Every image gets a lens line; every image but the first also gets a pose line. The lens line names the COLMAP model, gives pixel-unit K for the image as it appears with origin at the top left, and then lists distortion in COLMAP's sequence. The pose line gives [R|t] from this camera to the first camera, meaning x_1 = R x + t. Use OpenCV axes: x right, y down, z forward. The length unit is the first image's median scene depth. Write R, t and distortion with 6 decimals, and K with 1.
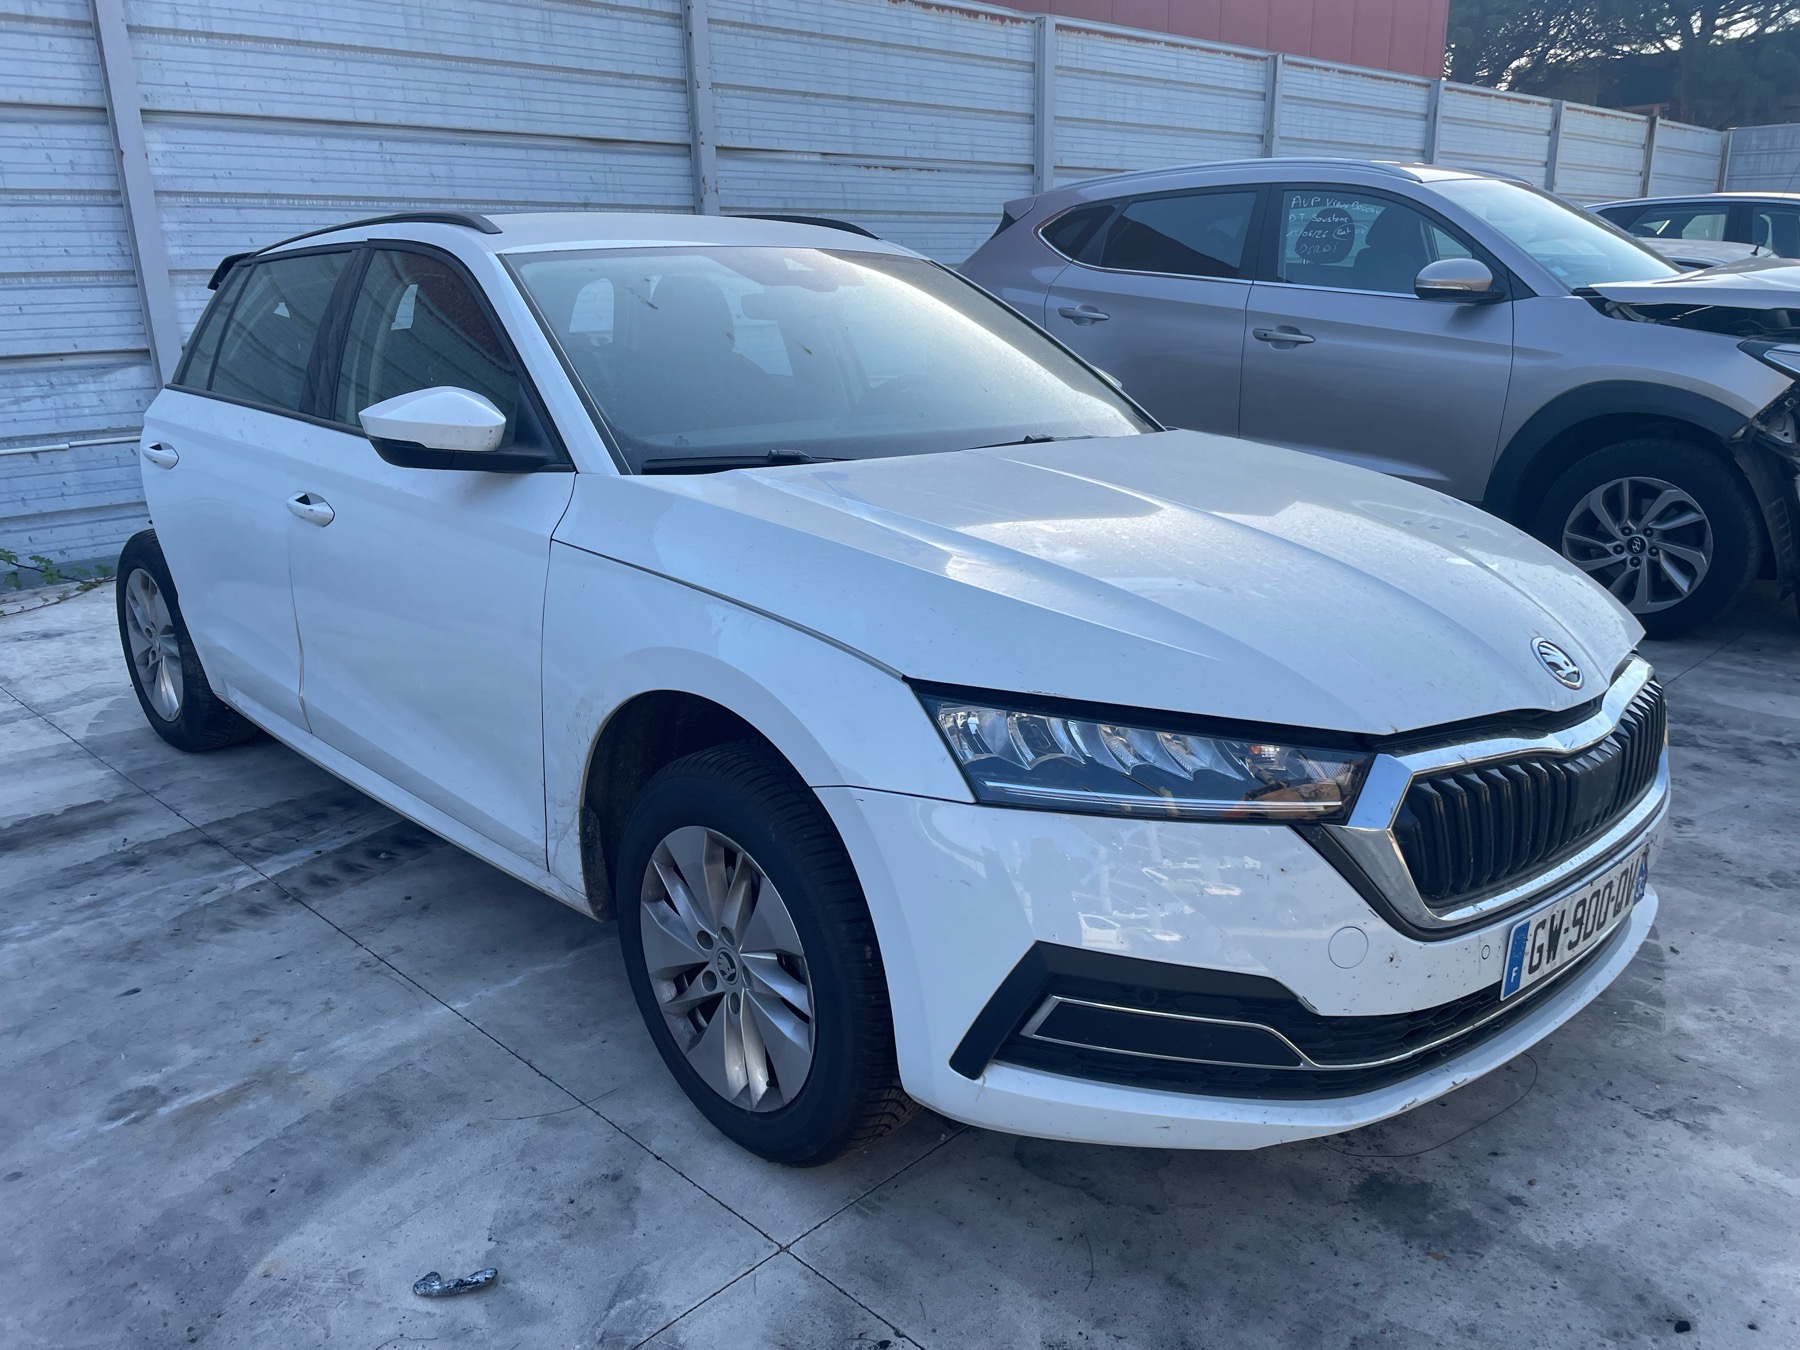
lens RADIAL K [[1367.4, 0, 912.0], [0, 1367.4, 675.8], [0, 0, 1]] dist [0.025109, -0.037445]
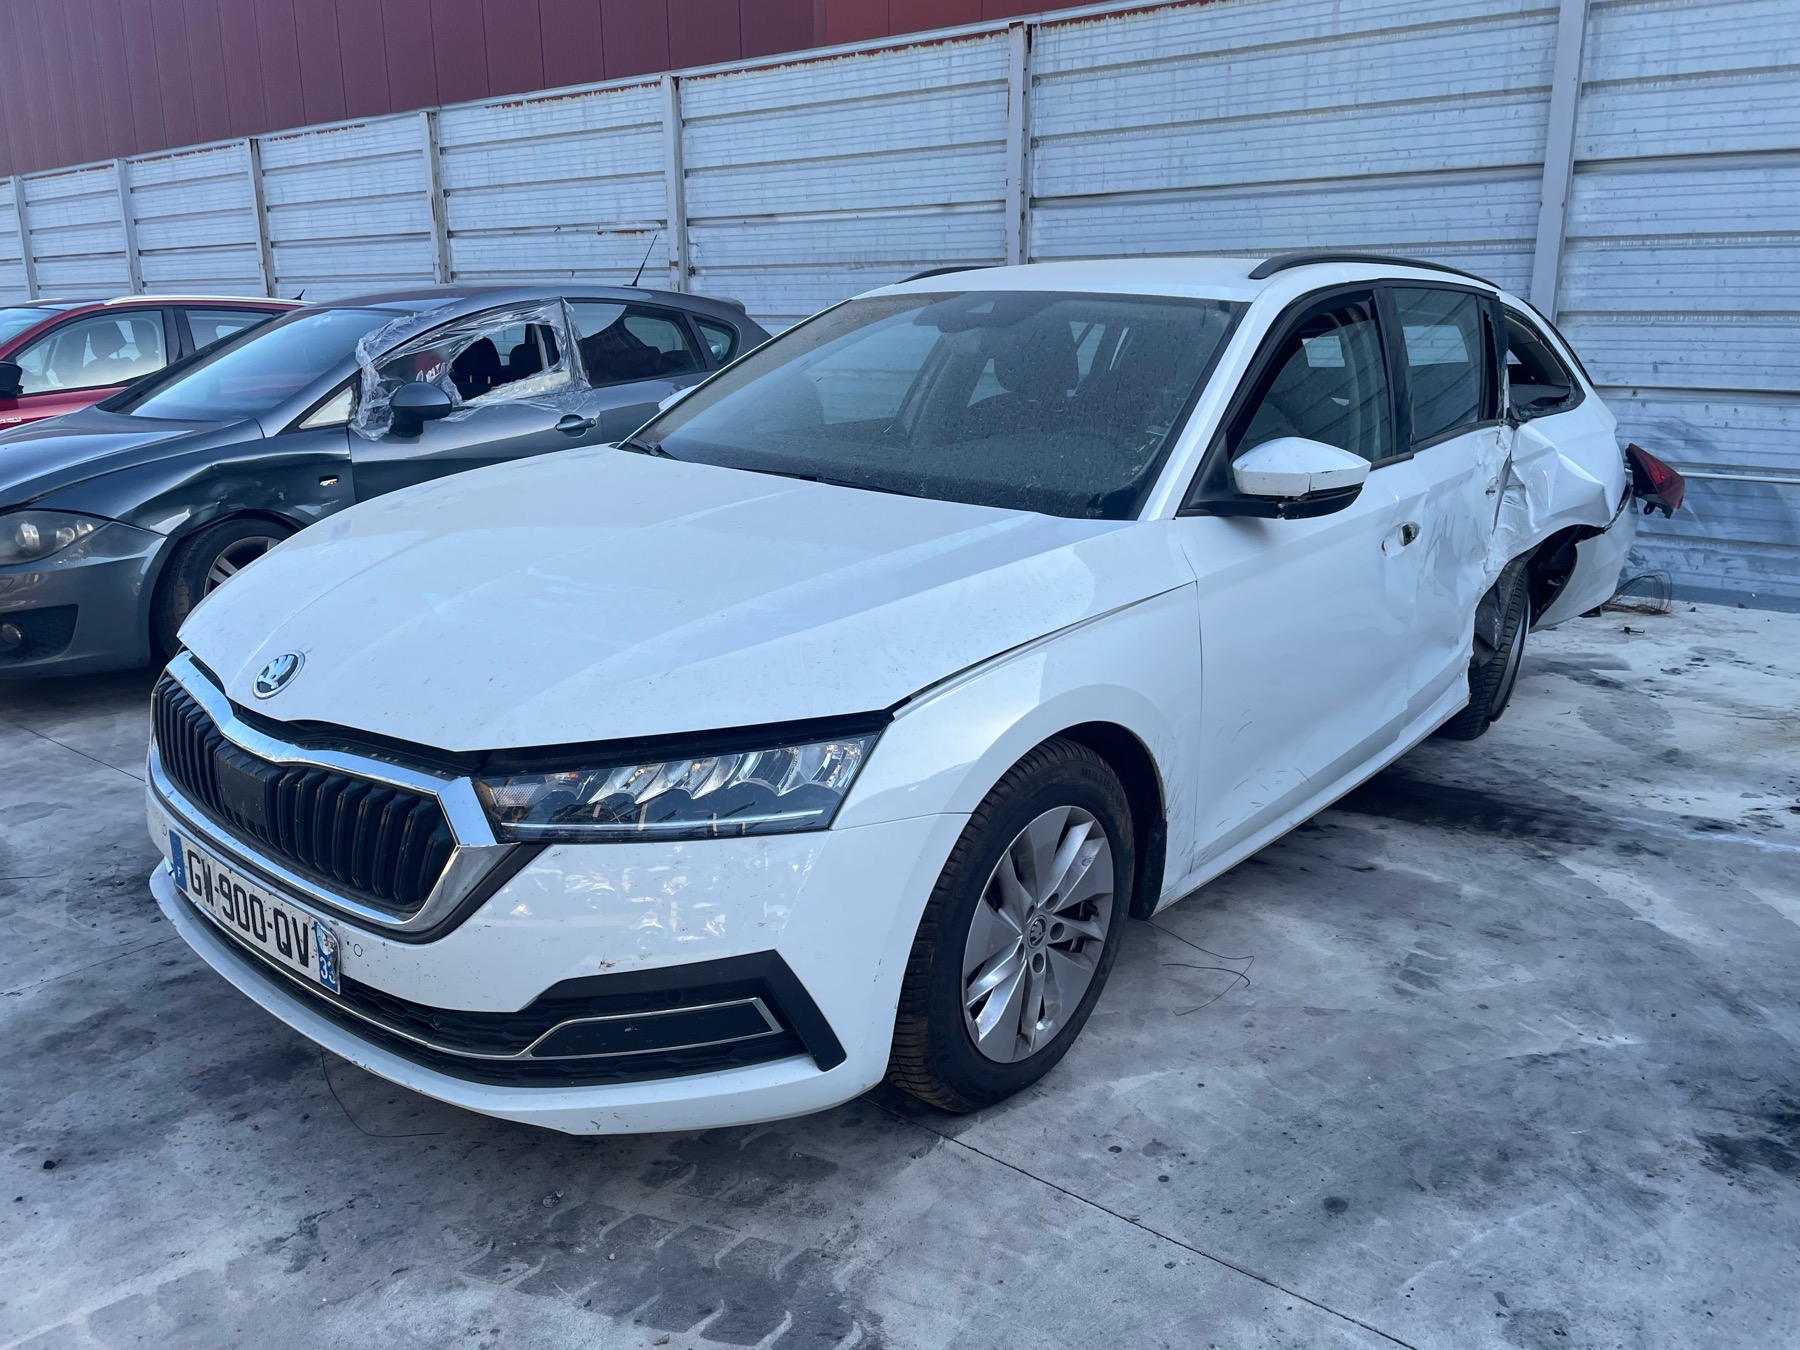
lens RADIAL K [[1367.4, 0, 910.2], [0, 1367.4, 678.7], [0, 0, 1]] dist [0.025109, -0.037445]
pose [[0.119278, 0.264980, -0.956848, 0.491578], [-0.289676, 0.931086, 0.221736, -0.122275], [0.949663, 0.250728, 0.187816, 0.399645]]
